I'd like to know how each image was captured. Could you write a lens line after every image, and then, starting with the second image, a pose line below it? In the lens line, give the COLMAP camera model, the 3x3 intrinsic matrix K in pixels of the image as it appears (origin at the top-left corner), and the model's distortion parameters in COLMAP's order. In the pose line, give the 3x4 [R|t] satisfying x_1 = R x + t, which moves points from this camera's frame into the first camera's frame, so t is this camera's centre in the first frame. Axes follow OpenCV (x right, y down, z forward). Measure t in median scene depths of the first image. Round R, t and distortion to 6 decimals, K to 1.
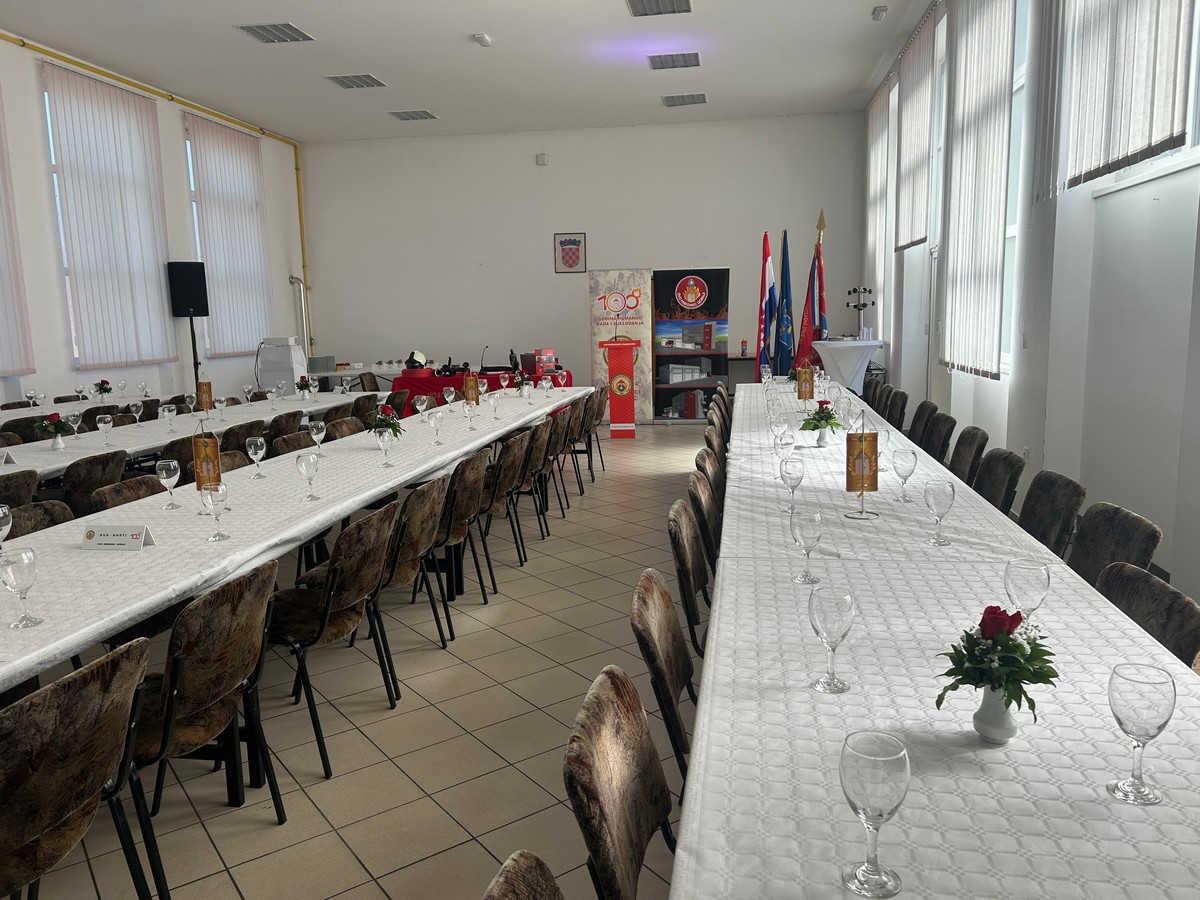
lens RADIAL K [[907.3, 0, 602.7], [0, 907.3, 447.8], [0, 0, 1]] dist [0.071511, -0.075405]
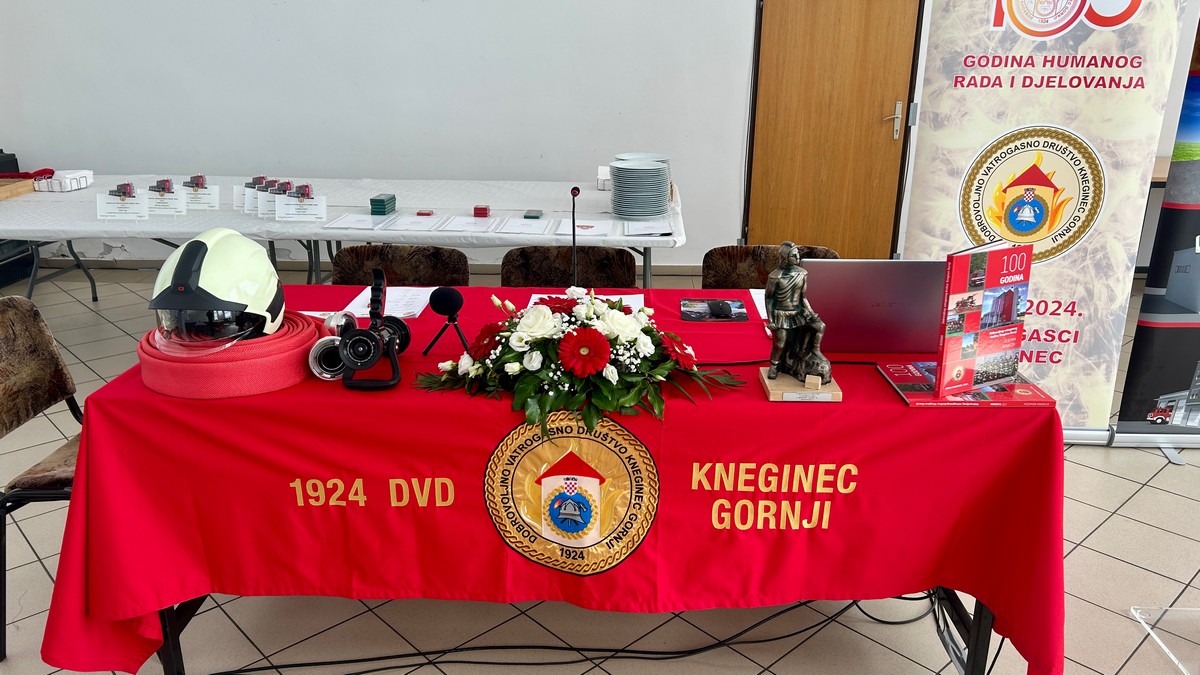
lens RADIAL K [[906.6, 0, 600.0], [0, 906.6, 337.5], [0, 0, 1]] dist [0.010827, -0.001888]
pose [[0.991571, -0.008842, 0.129265, -0.142862], [-0.011798, 0.987362, 0.158040, -0.104918], [-0.129029, -0.158233, 0.978935, 0.754852]]
